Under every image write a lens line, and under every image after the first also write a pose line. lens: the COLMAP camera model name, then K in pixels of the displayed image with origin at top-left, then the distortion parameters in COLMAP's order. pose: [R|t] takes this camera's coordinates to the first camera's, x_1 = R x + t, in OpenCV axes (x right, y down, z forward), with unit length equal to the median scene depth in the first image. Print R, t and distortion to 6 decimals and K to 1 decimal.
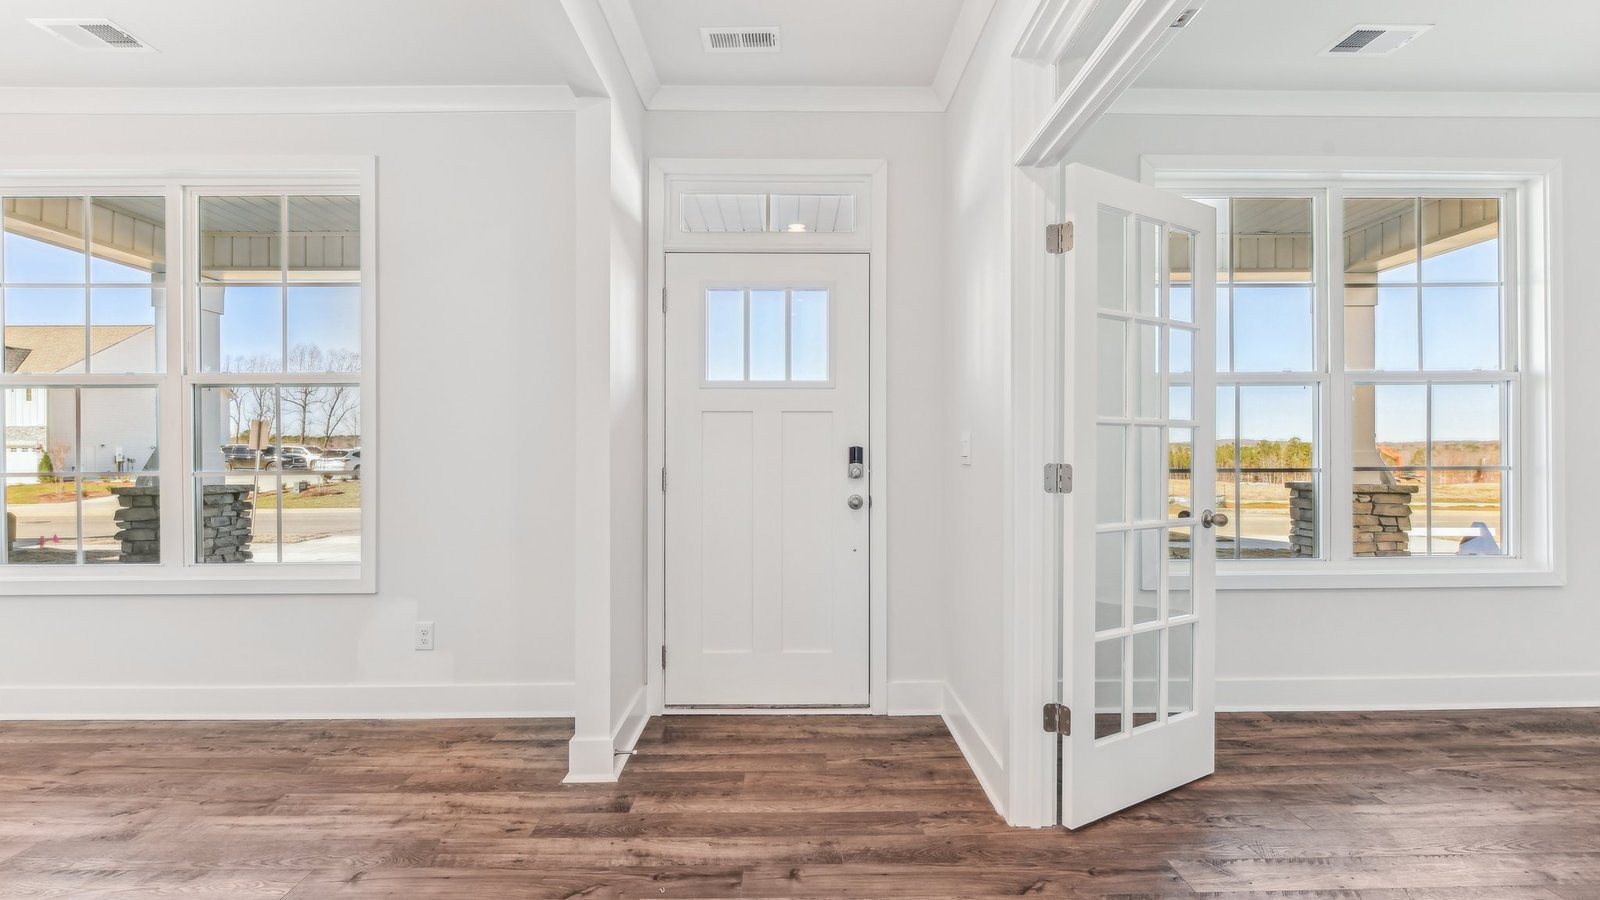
lens RADIAL K [[638.5, 0, 788.1], [0, 638.5, 455.4], [0, 0, 1]] dist [-0.006216, -0.001861]
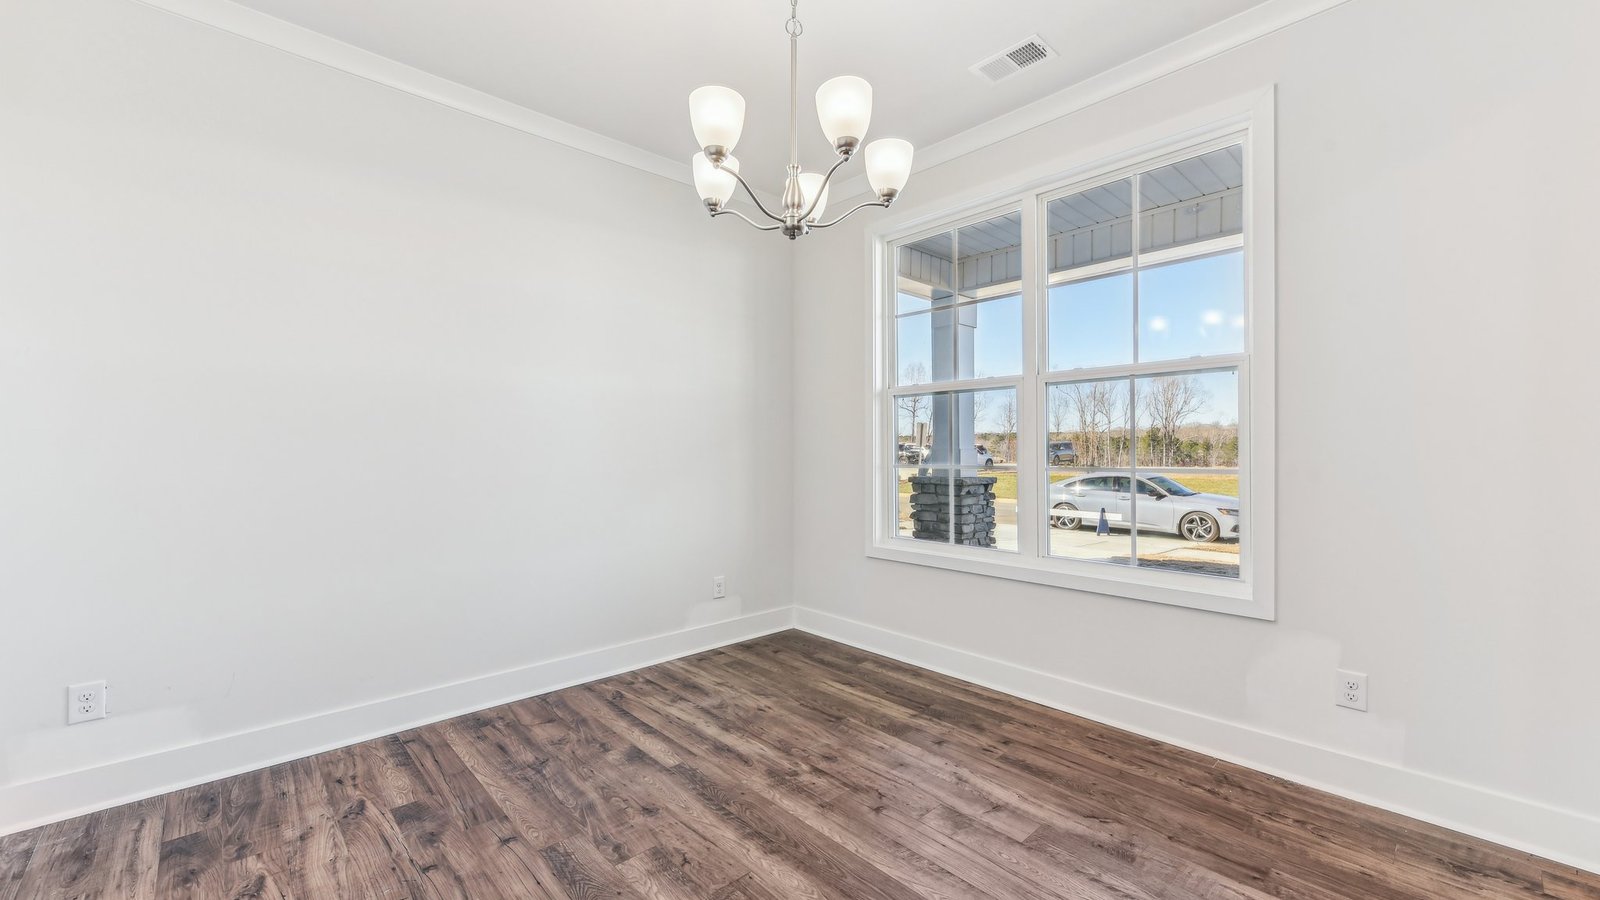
lens RADIAL K [[638.5, 0, 795.0], [0, 638.5, 453.5], [0, 0, 1]] dist [-0.006216, -0.001861]
pose [[0.656089, 0.007141, -0.754649, -0.522827], [-0.005343, 0.999974, 0.004816, 0.001050], [0.754664, 0.000873, 0.656111, 0.002903]]
